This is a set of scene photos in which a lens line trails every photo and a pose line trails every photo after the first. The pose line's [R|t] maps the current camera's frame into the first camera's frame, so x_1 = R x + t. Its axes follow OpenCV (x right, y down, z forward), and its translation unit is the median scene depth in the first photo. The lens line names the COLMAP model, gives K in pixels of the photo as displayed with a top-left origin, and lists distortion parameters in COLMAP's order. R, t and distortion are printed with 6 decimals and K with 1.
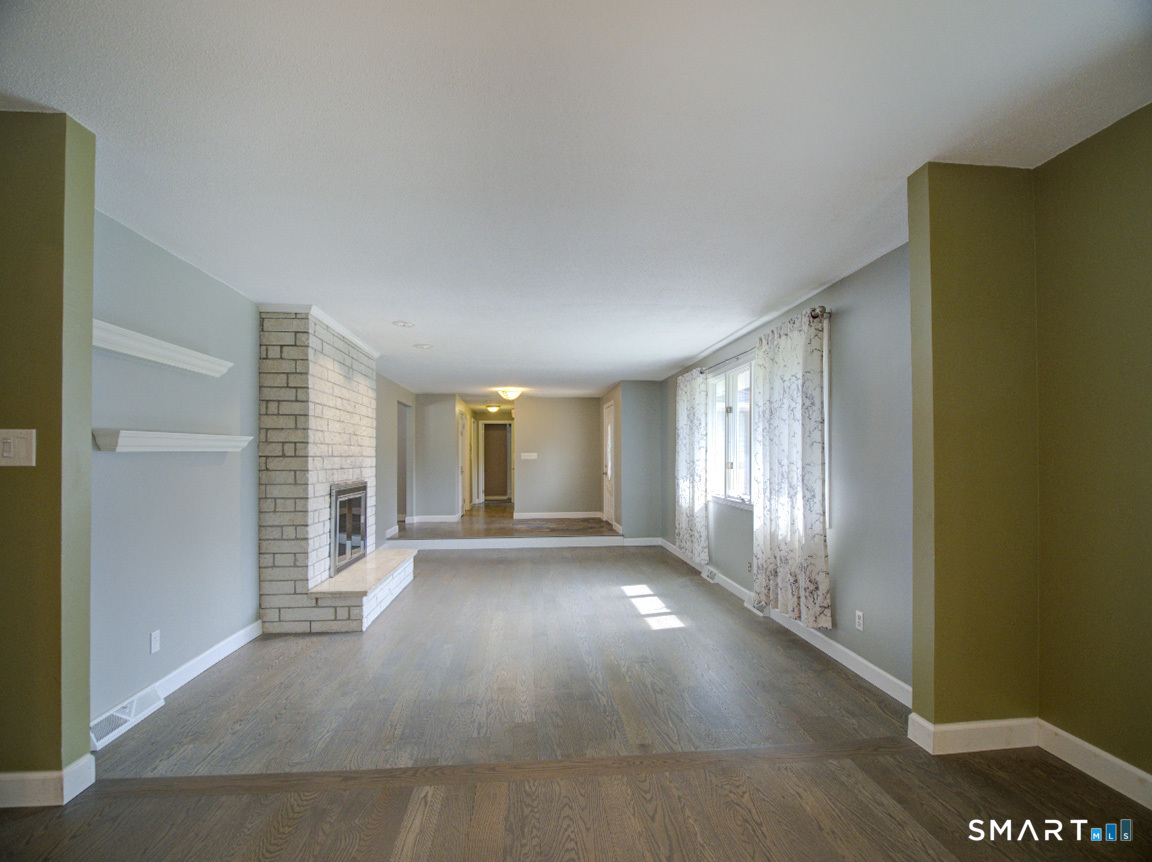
lens RADIAL K [[524.1, 0, 577.6], [0, 524.1, 456.2], [0, 0, 1]] dist [-0.025140, -0.000044]
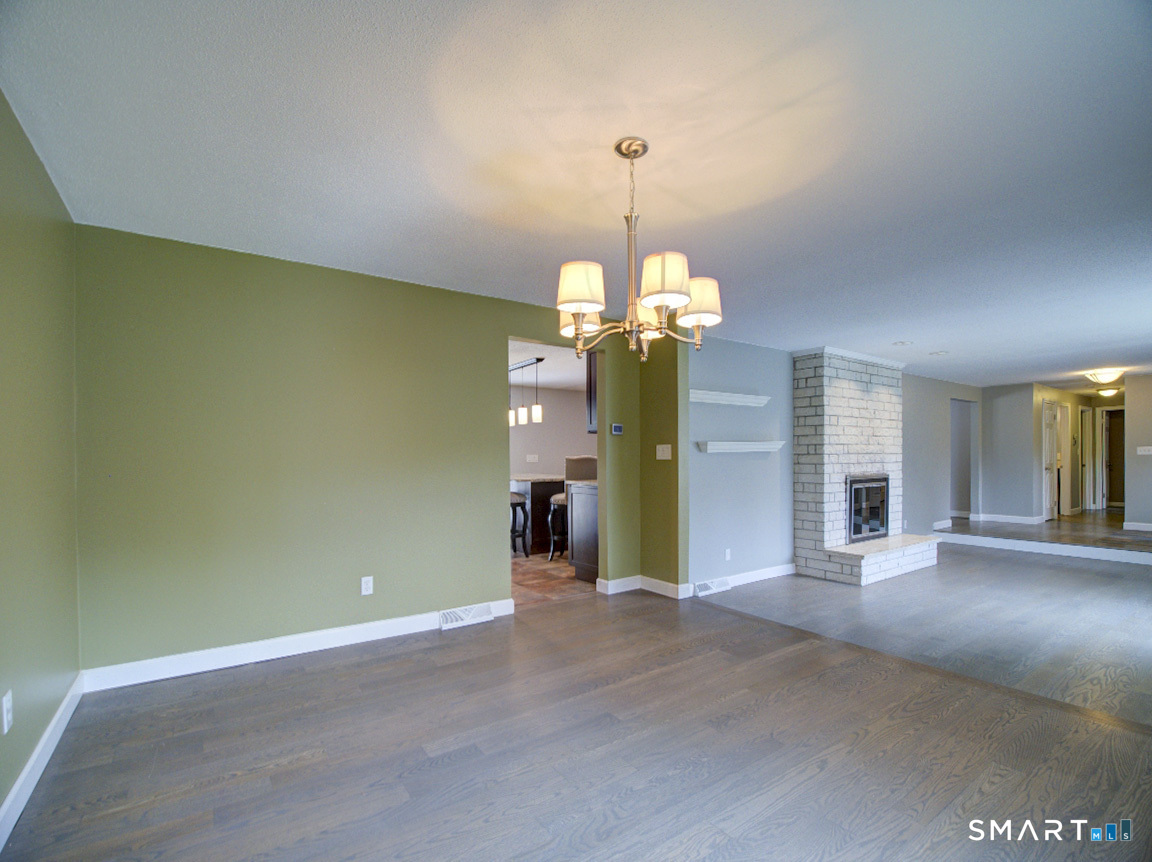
lens RADIAL K [[524.1, 0, 577.6], [0, 524.1, 456.2], [0, 0, 1]] dist [-0.025140, -0.000044]
pose [[0.475531, -0.003215, -0.879693, 0.409145], [0.008745, 0.999961, 0.001073, -0.001065], [0.879656, -0.008203, 0.475541, -0.261020]]
